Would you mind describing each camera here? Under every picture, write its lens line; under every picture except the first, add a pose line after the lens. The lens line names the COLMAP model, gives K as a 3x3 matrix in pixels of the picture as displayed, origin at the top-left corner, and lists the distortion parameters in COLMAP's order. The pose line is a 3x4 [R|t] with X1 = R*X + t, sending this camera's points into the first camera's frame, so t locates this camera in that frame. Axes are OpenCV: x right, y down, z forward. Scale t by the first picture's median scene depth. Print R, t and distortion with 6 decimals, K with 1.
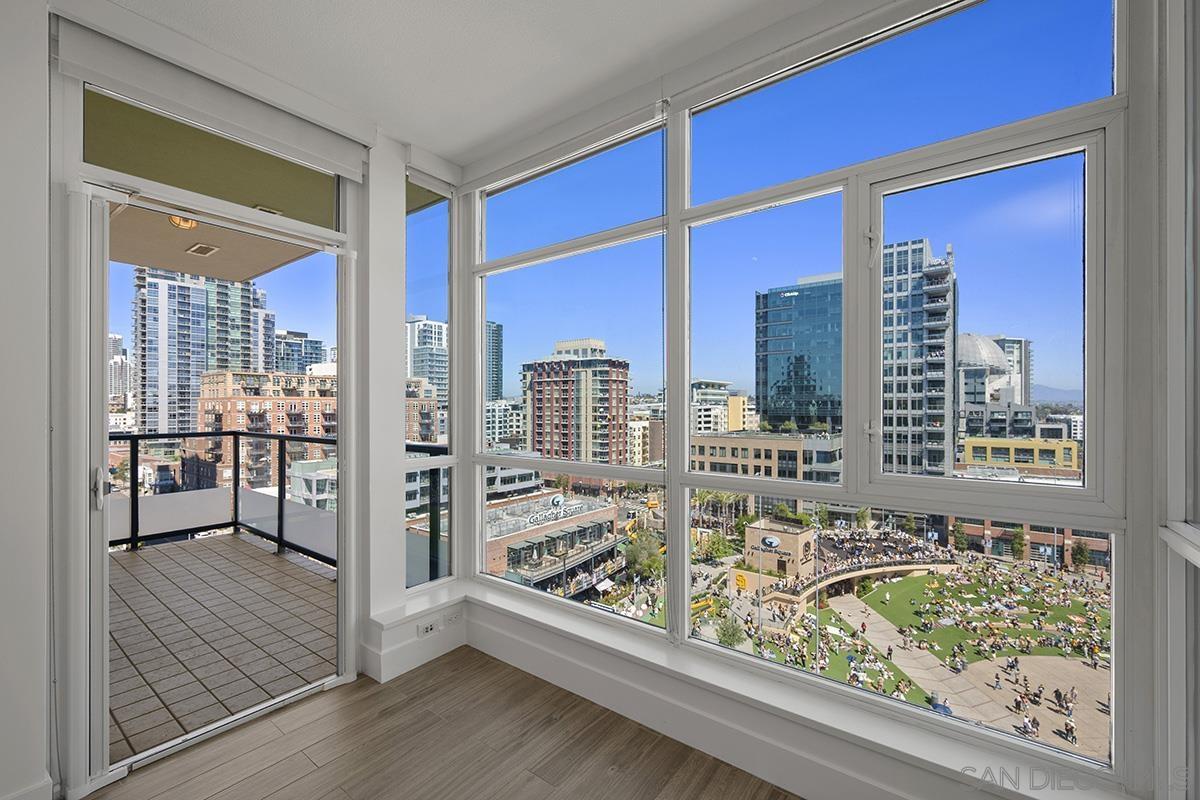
lens RADIAL K [[496.3, 0, 599.6], [0, 496.3, 406.9], [0, 0, 1]] dist [0.001897, -0.000326]
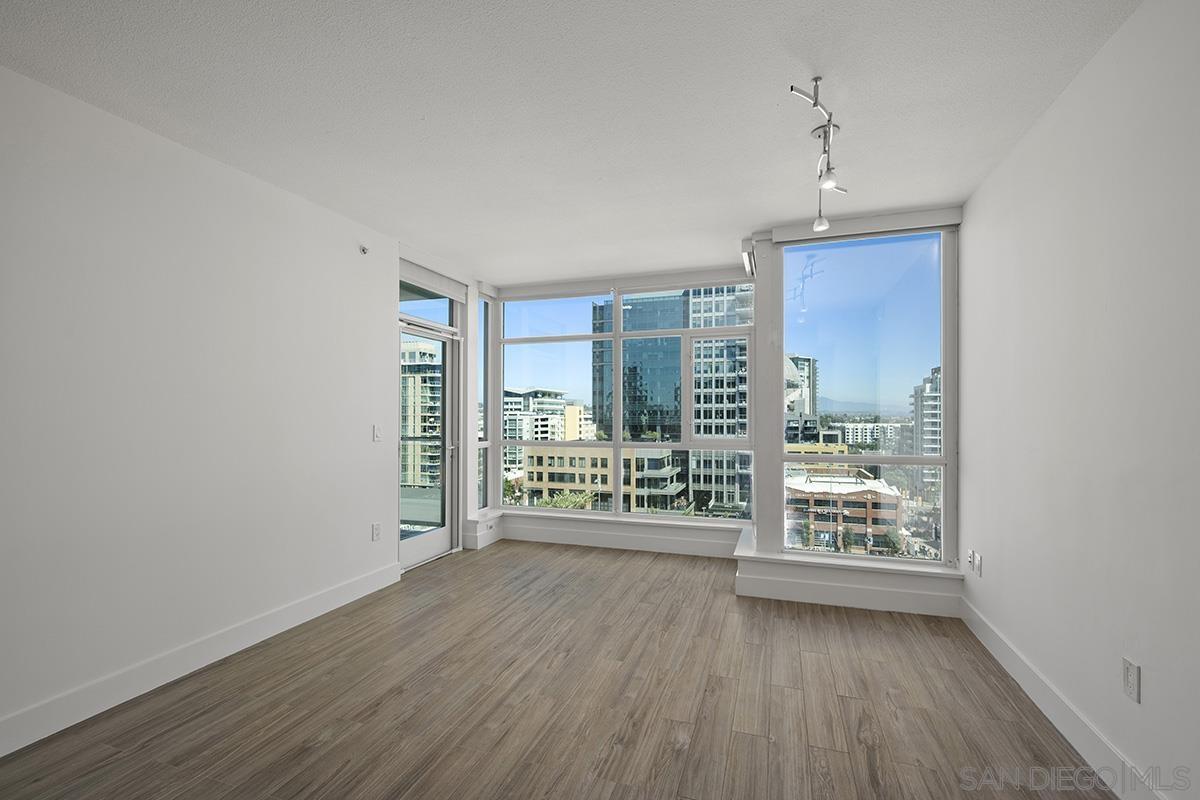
lens RADIAL K [[525.6, 0, 597.5], [0, 525.6, 414.3], [0, 0, 1]] dist [0.011230, -0.000914]
pose [[0.949802, 0.001158, 0.312850, -0.643528], [0.000161, 0.999991, -0.004190, 0.007201], [-0.312852, 0.004030, 0.949793, -1.211811]]
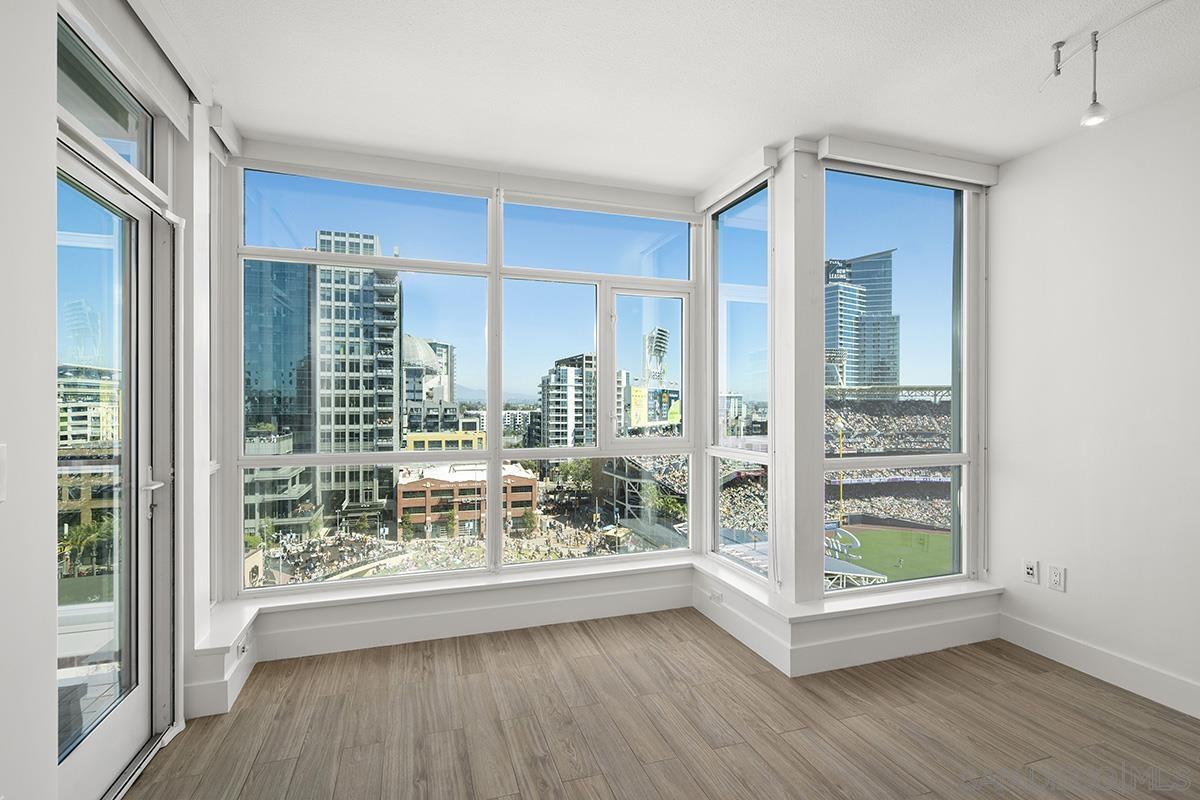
lens RADIAL K [[556.9, 0, 598.7], [0, 556.9, 404.6], [0, 0, 1]] dist [0.001709, -0.000070]
pose [[0.563879, -0.001274, 0.825856, -0.881915], [0.000849, 0.999999, 0.000963, 0.000748], [-0.825857, 0.000158, 0.563880, -0.118774]]
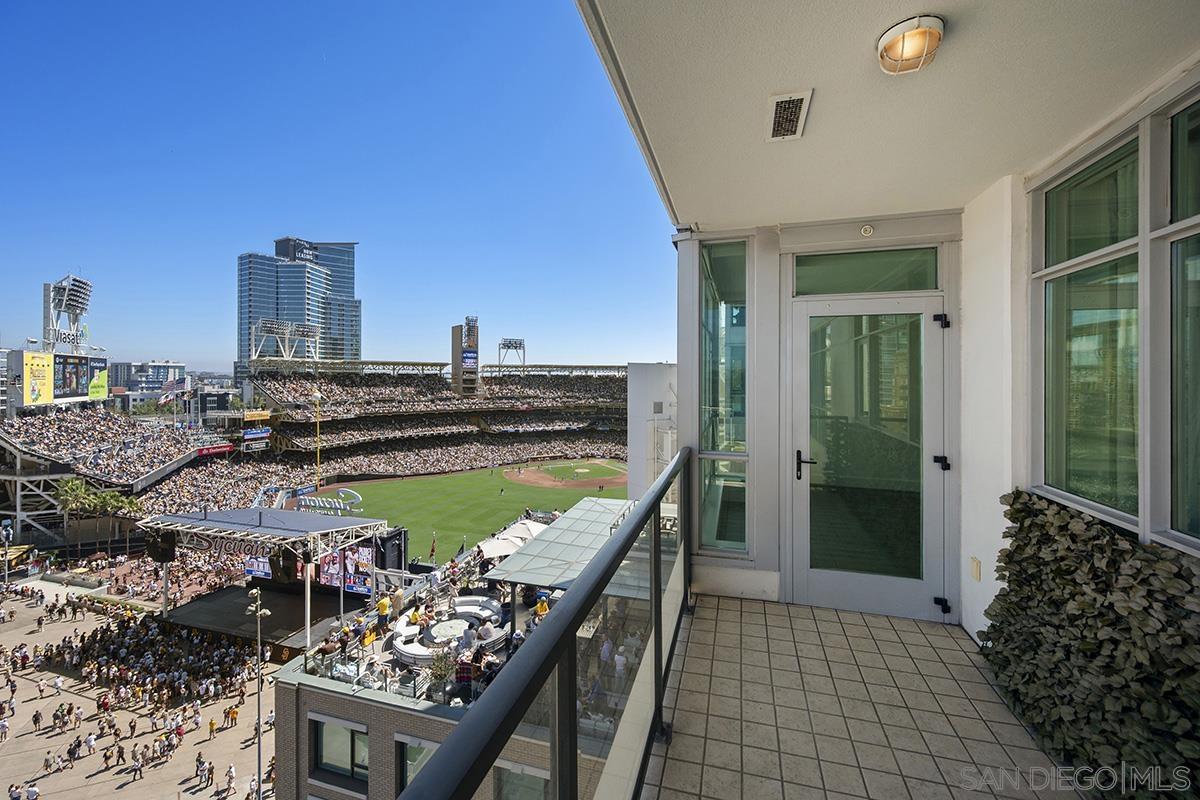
lens RADIAL K [[487.7, 0, 597.2], [0, 487.7, 376.6], [0, 0, 1]] dist [0.001665, 0.000004]
pose [[-0.354611, -0.001524, 0.935013, -0.897240], [-0.003033, 0.999995, 0.000480, 0.000188], [-0.935009, -0.002666, -0.354613, -0.059257]]
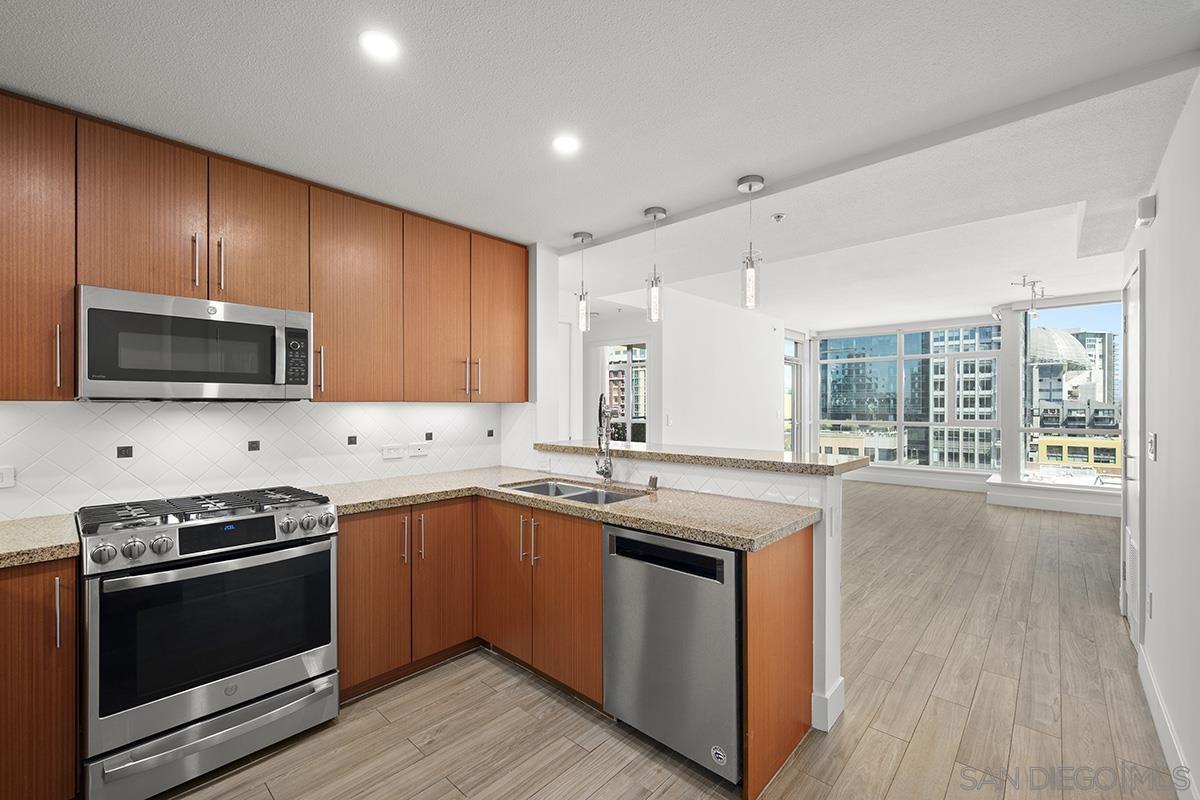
lens RADIAL K [[496.3, 0, 601.6], [0, 496.3, 405.8], [0, 0, 1]] dist [0.001897, -0.000326]
pose [[0.995894, -0.000753, -0.090527, -1.652955], [0.000901, 0.999998, 0.001589, -0.004469], [0.090526, -0.001664, 0.995893, -2.807524]]
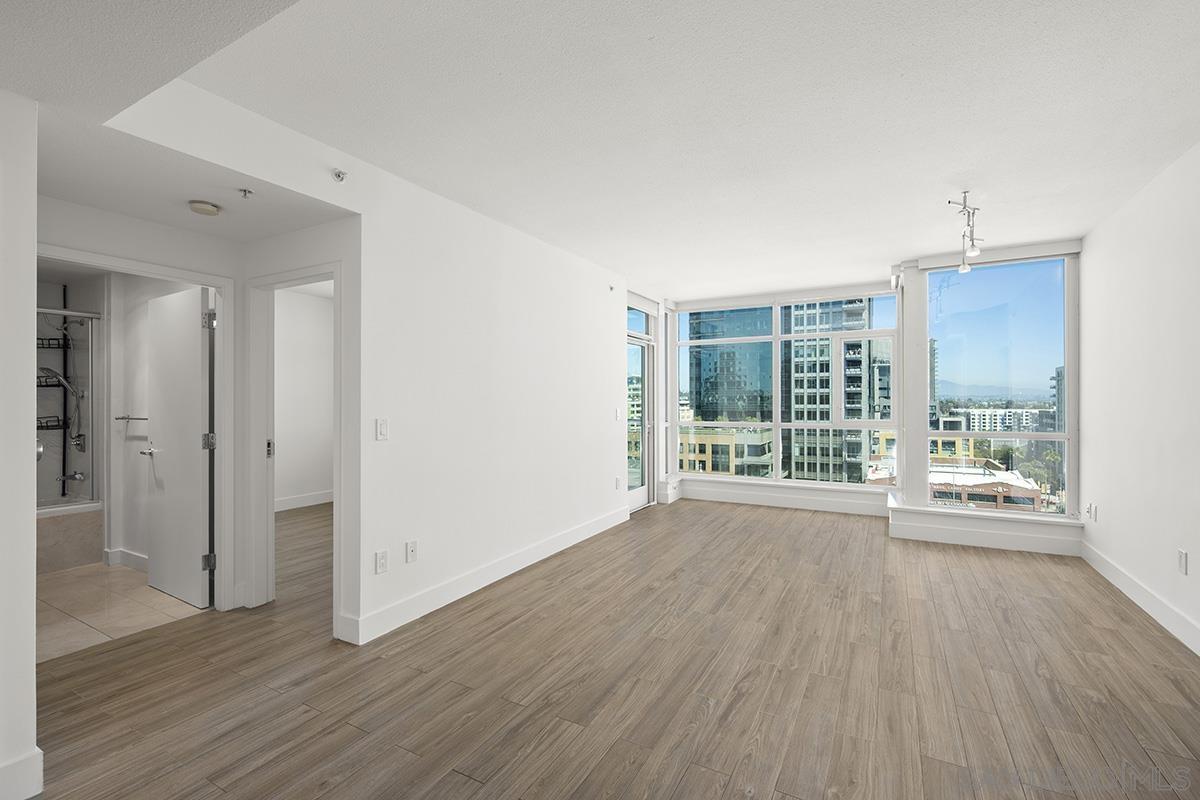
lens RADIAL K [[525.6, 0, 602.4], [0, 525.6, 399.9], [0, 0, 1]] dist [0.011230, -0.000914]
pose [[0.988777, -0.002295, 0.149383, -1.205610], [0.003087, 0.999982, -0.005072, 0.005318], [-0.149368, 0.005476, 0.988766, -1.754923]]
